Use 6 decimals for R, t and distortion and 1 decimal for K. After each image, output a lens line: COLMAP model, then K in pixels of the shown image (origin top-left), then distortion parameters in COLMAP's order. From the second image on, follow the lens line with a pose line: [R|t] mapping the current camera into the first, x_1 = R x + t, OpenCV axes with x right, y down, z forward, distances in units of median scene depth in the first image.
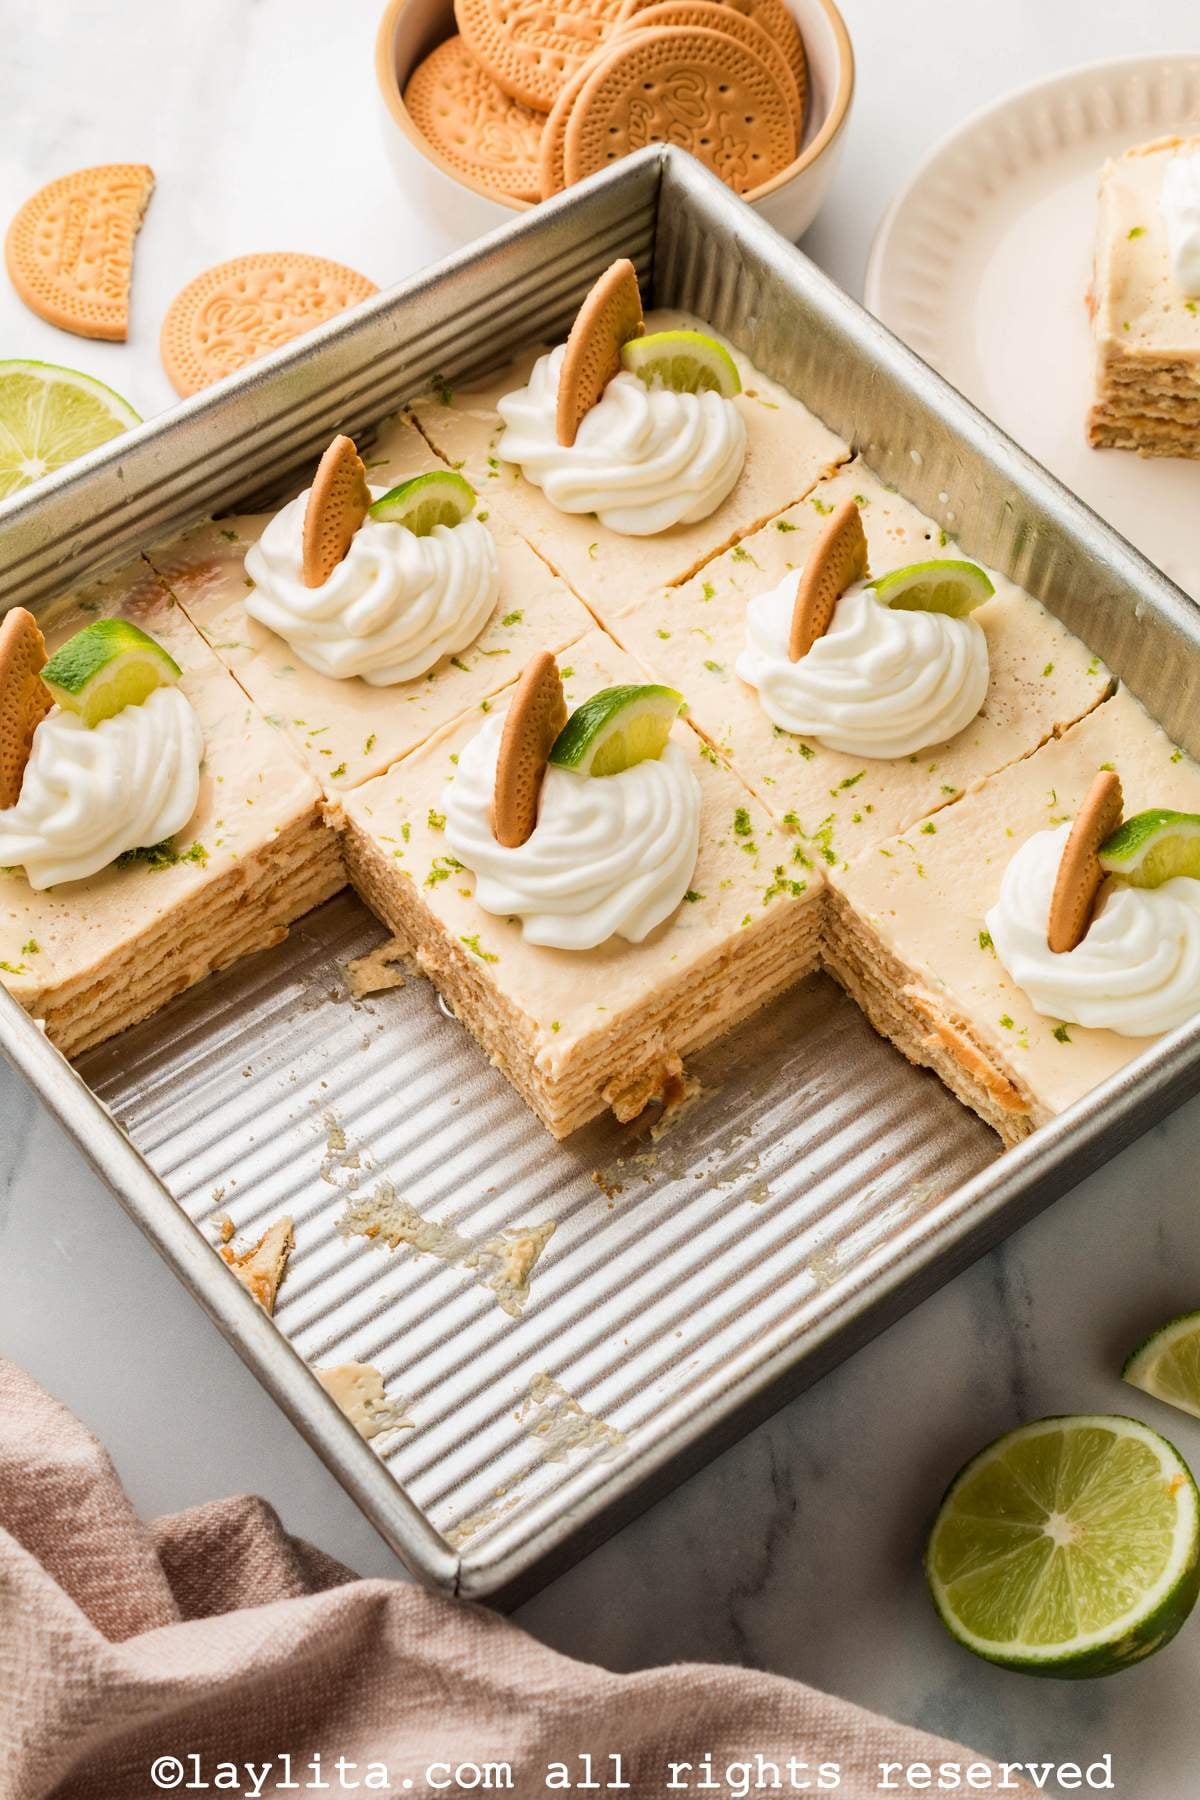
lens RADIAL K [[2730.1, 0, 599.1], [0, 2730.1, 907.3], [0, 0, 1]] dist [-0.059300, 0.000000]
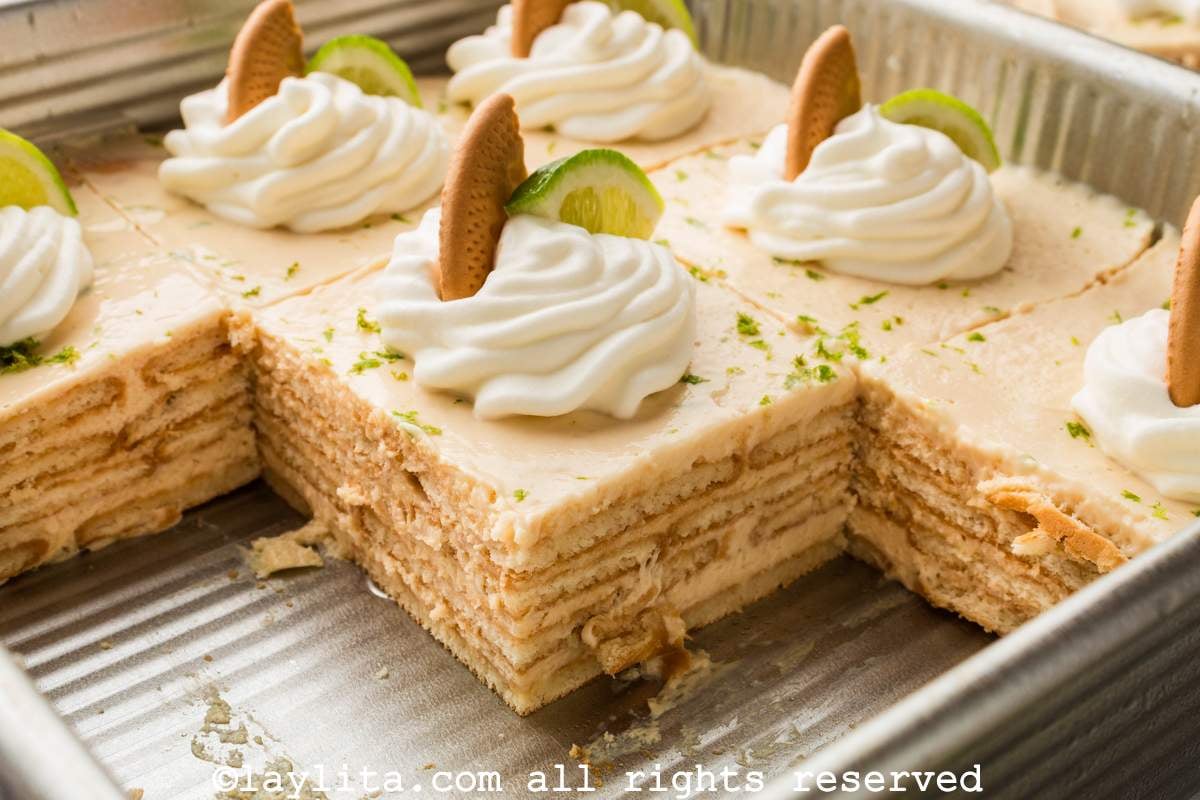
lens RADIAL K [[1820.1, 0, 516.5], [0, 1820.1, 388.6], [0, 0, 1]] dist [-0.059300, 0.000000]
pose [[0.999958, -0.009132, 0.000930, -0.015944], [0.008581, 0.894042, -0.447900, 0.222777], [0.003259, 0.447890, 0.894083, 0.520996]]
